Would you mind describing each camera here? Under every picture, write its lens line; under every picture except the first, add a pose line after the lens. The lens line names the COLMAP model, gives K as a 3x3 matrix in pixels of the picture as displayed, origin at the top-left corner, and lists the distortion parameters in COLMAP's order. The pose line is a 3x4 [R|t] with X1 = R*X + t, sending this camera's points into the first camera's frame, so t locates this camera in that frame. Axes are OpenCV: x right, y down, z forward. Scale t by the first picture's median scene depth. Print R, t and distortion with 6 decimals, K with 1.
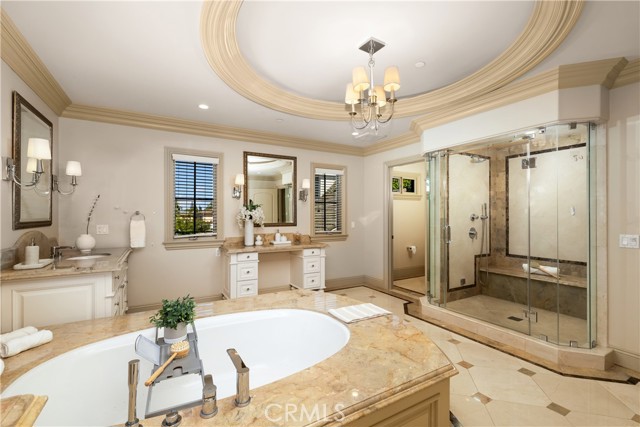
lens RADIAL K [[279.8, 0, 320.1], [0, 279.8, 213.3], [0, 0, 1]] dist [0.004186, 0.000312]
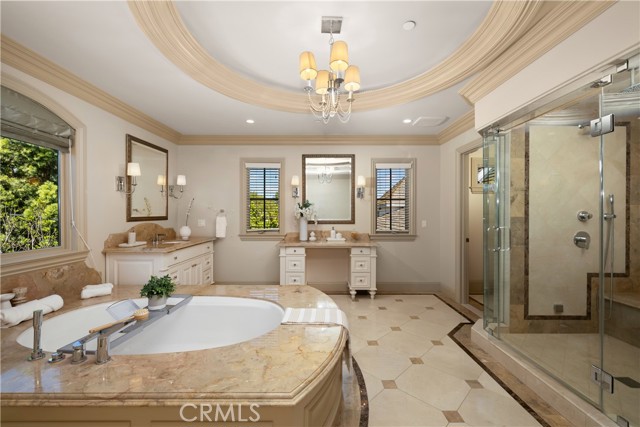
lens RADIAL K [[269.1, 0, 320.2], [0, 269.1, 214.3], [0, 0, 1]] dist [-0.001654, -0.000068]
pose [[0.864502, 0.003416, -0.502618, 0.340071], [0.001783, 0.999950, 0.009864, 0.002142], [0.502626, -0.009424, 0.864452, 0.133253]]
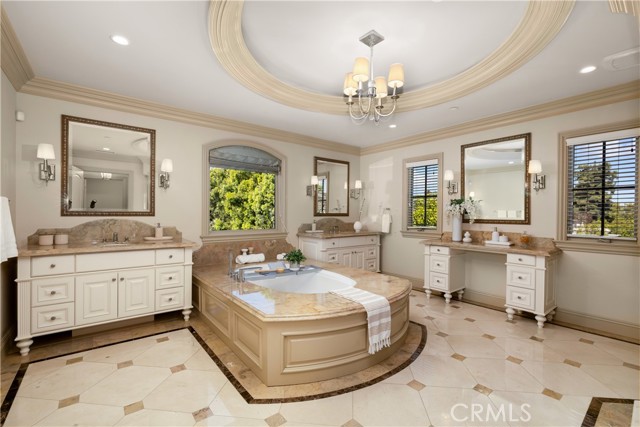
lens RADIAL K [[278.9, 0, 316.9], [0, 278.9, 215.4], [0, 0, 1]] dist [-0.004528, -0.000094]
pose [[0.147190, 0.007787, -0.989078, 0.663640], [-0.002640, 0.999969, 0.007480, 0.019365], [0.989105, 0.001510, 0.147206, 0.382318]]
